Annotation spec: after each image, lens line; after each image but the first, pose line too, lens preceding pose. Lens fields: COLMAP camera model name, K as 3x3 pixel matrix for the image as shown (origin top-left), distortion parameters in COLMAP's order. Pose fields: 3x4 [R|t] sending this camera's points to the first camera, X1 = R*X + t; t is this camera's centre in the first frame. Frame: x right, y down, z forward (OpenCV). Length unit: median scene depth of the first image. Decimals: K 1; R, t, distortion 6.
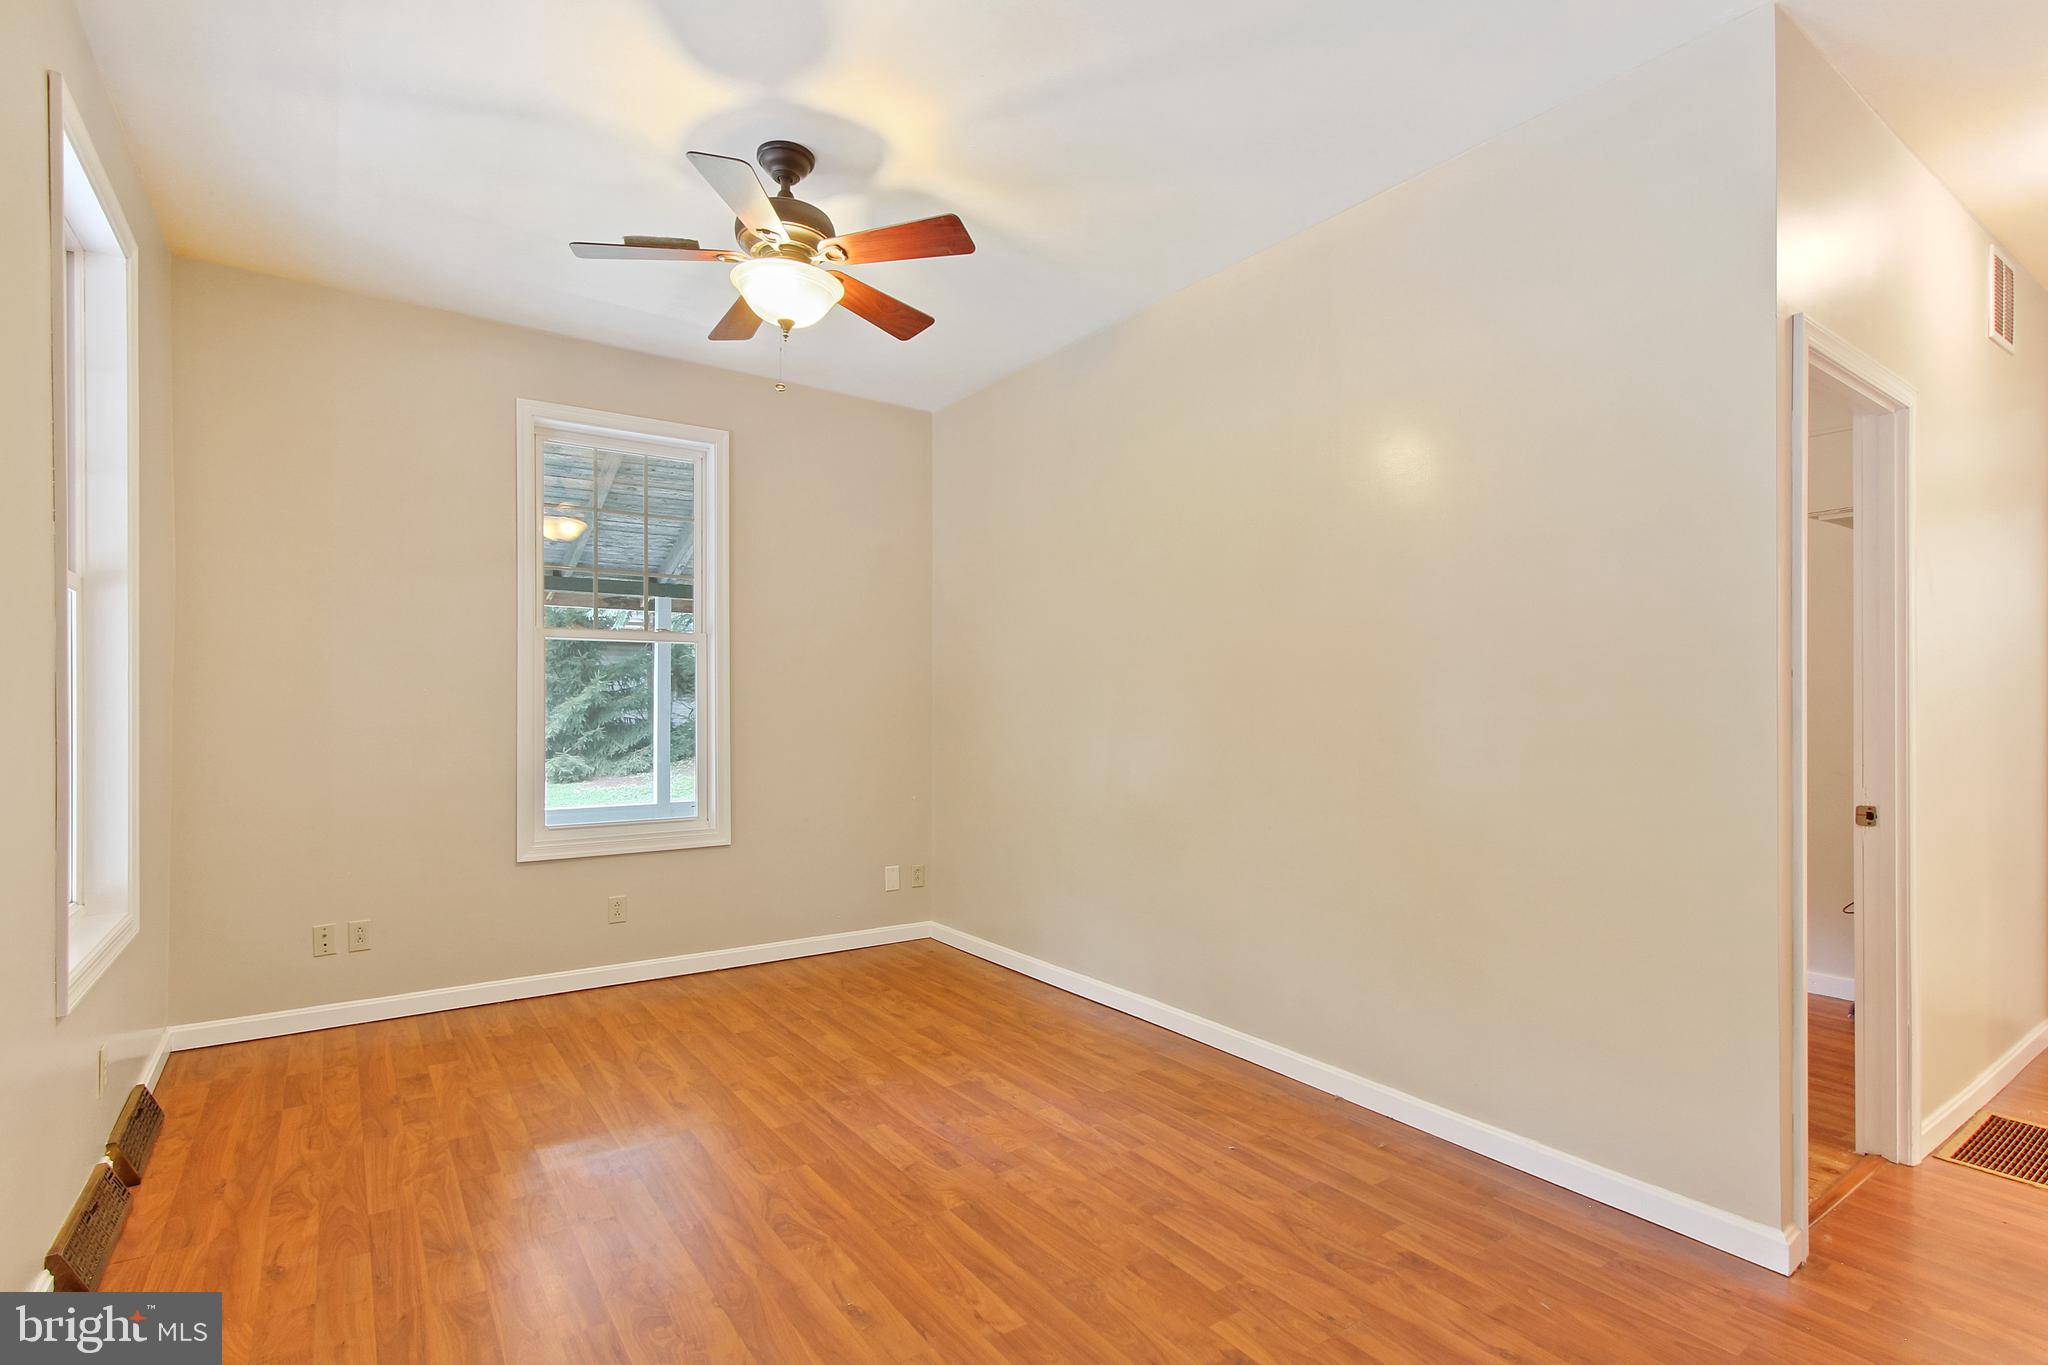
lens RADIAL K [[943.9, 0, 1015.4], [0, 943.9, 681.2], [0, 0, 1]] dist [-0.002225, 0.004510]
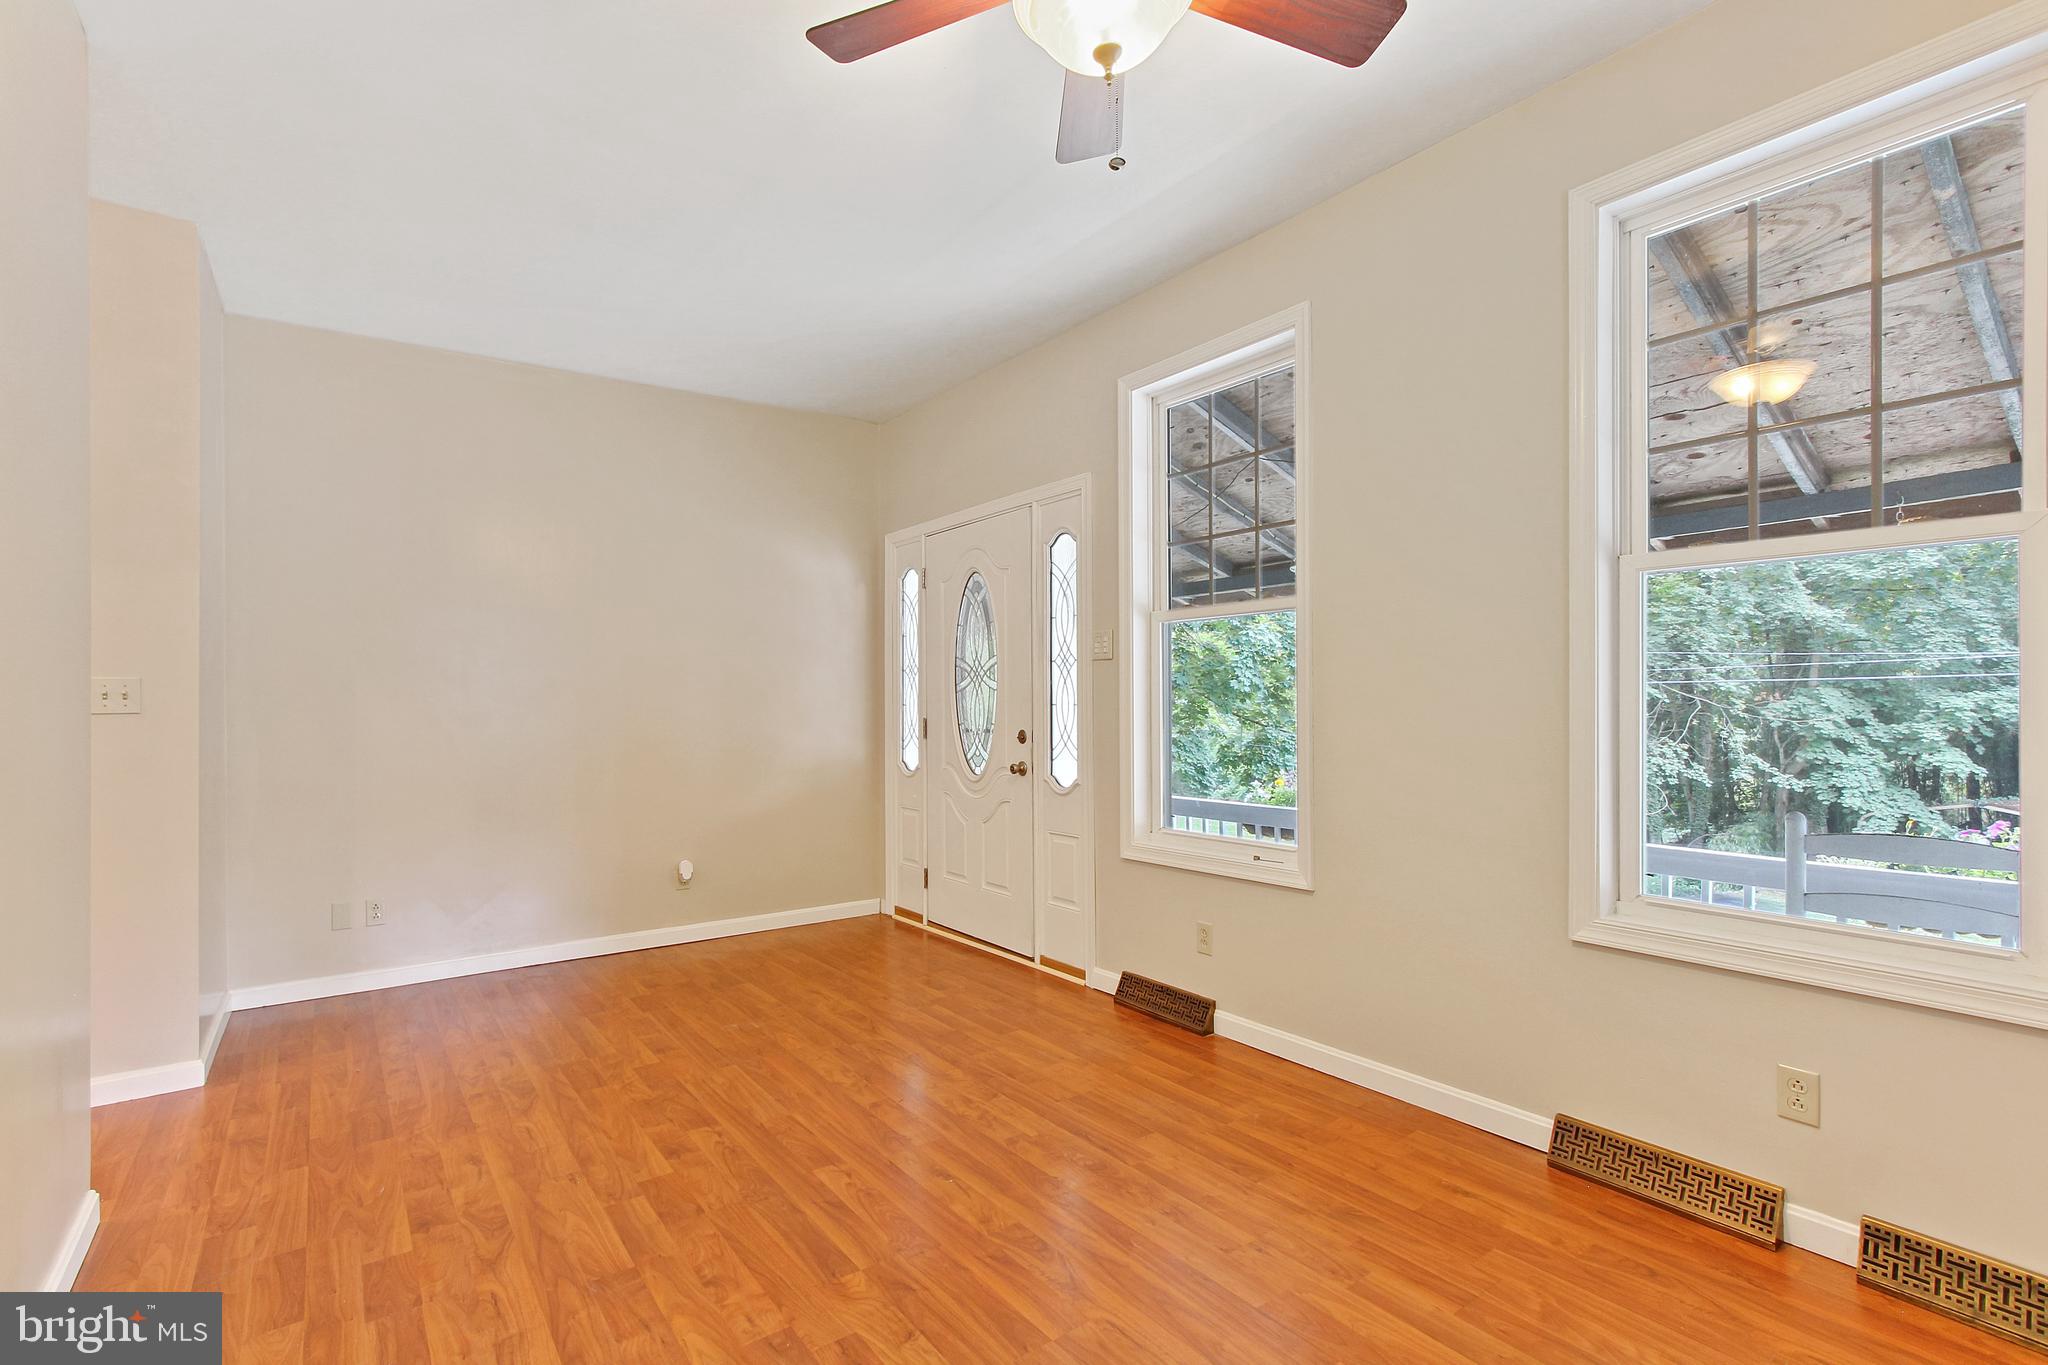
lens RADIAL K [[968.6, 0, 997.6], [0, 968.6, 701.3], [0, 0, 1]] dist [-0.000073, 0.000977]
pose [[-0.999983, 0.005373, -0.002290, -0.185377], [0.005438, 0.999559, -0.029186, 0.054002], [0.002132, -0.029198, -0.999571, 1.786172]]
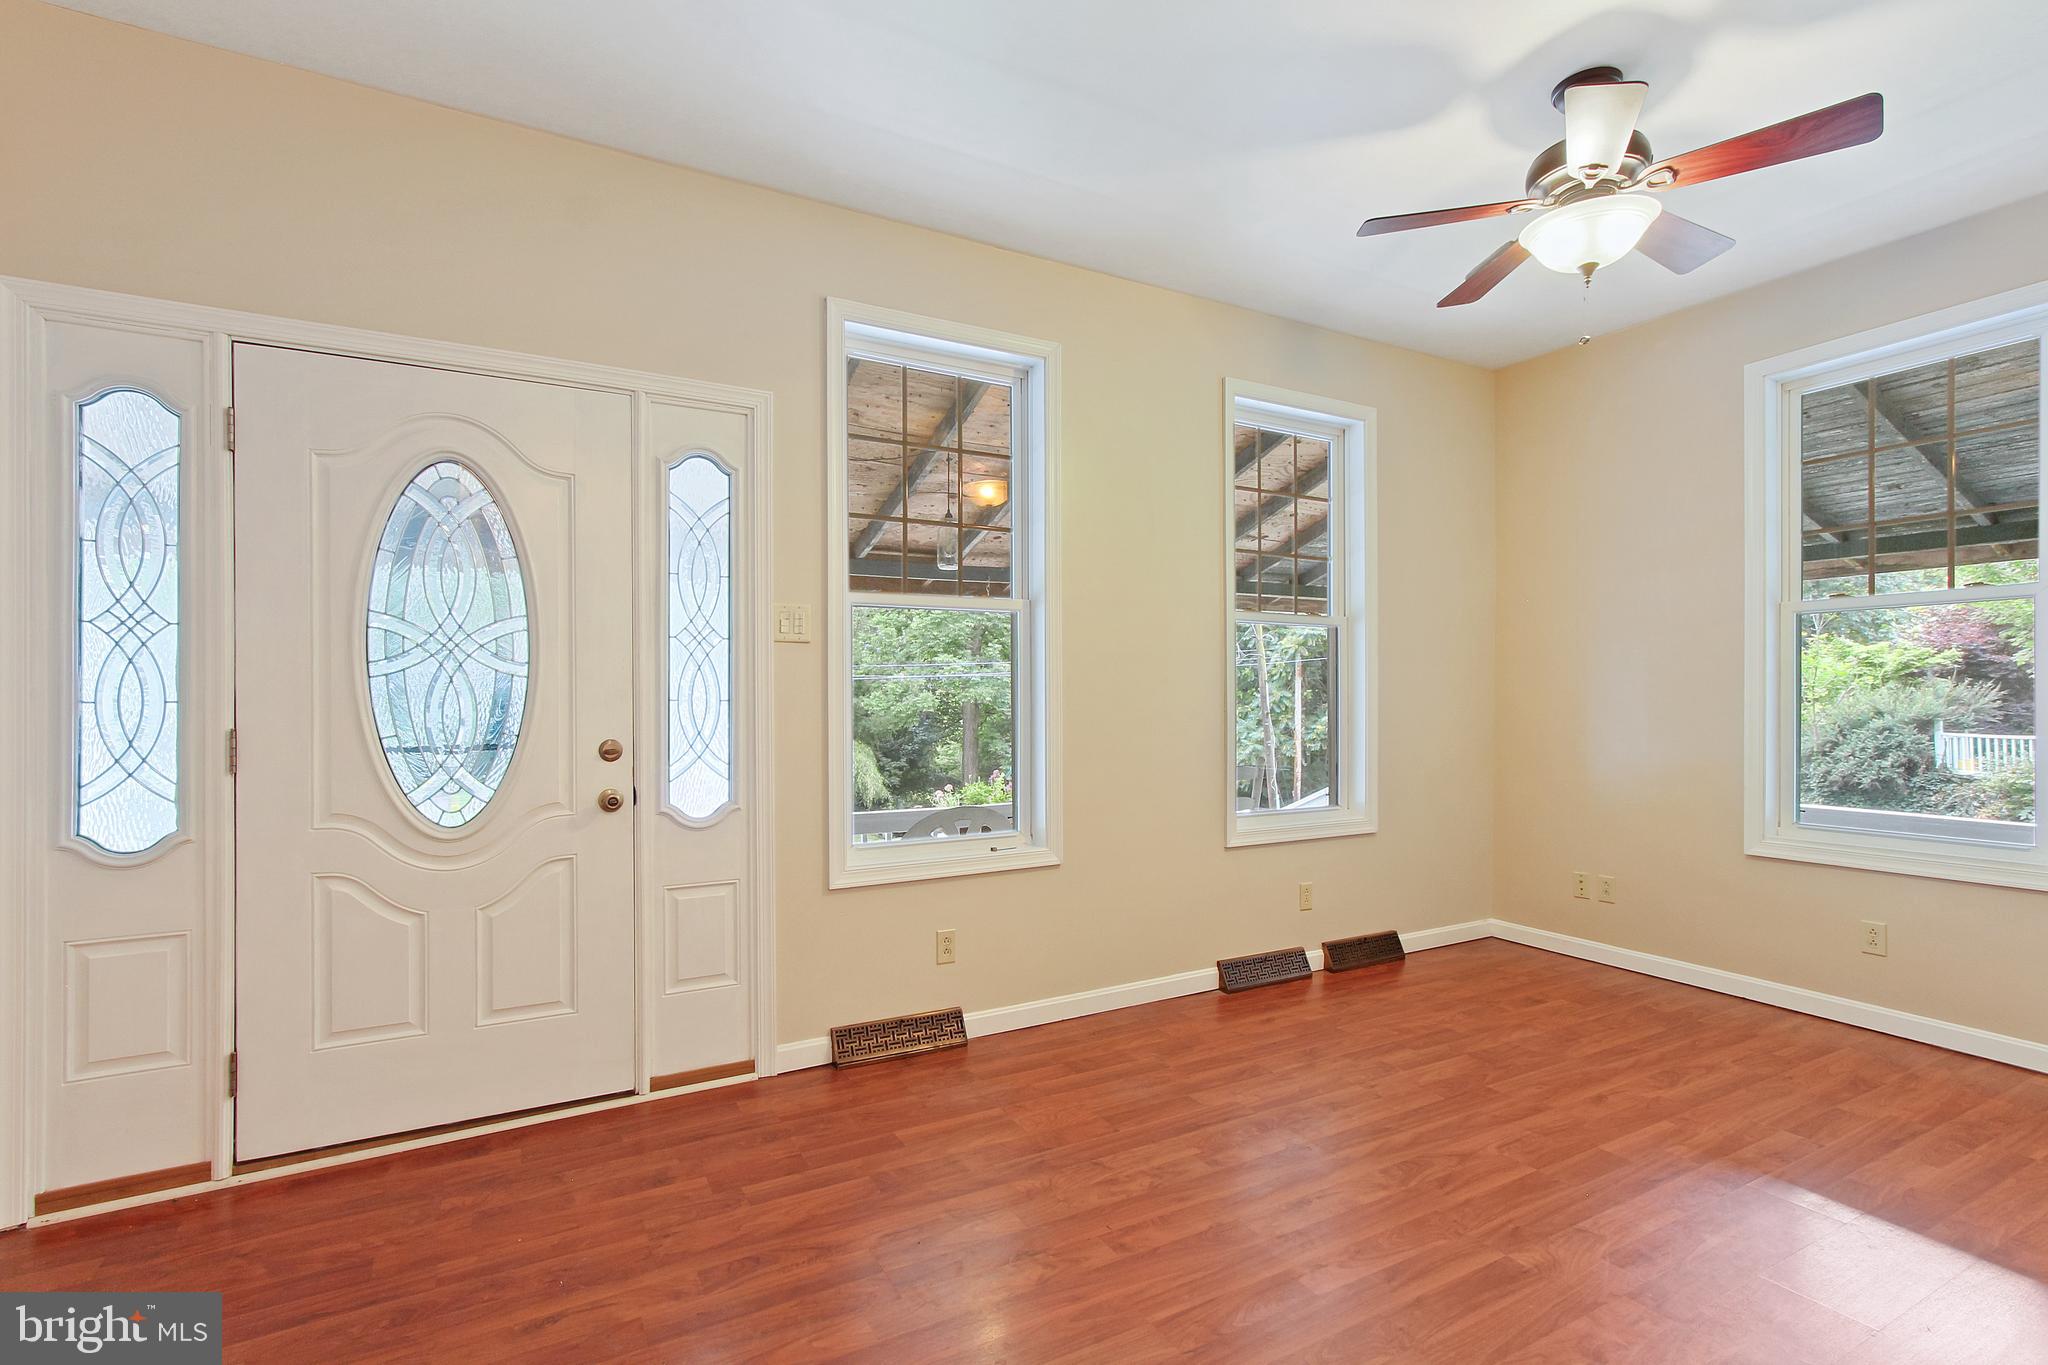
lens RADIAL K [[943.9, 0, 1015.4], [0, 943.9, 681.2], [0, 0, 1]] dist [-0.002225, 0.004510]
pose [[-0.106554, -0.018669, -0.994132, 0.811001], [0.030898, 0.999279, -0.022077, 0.024637], [0.993827, -0.033069, -0.105900, 0.609132]]
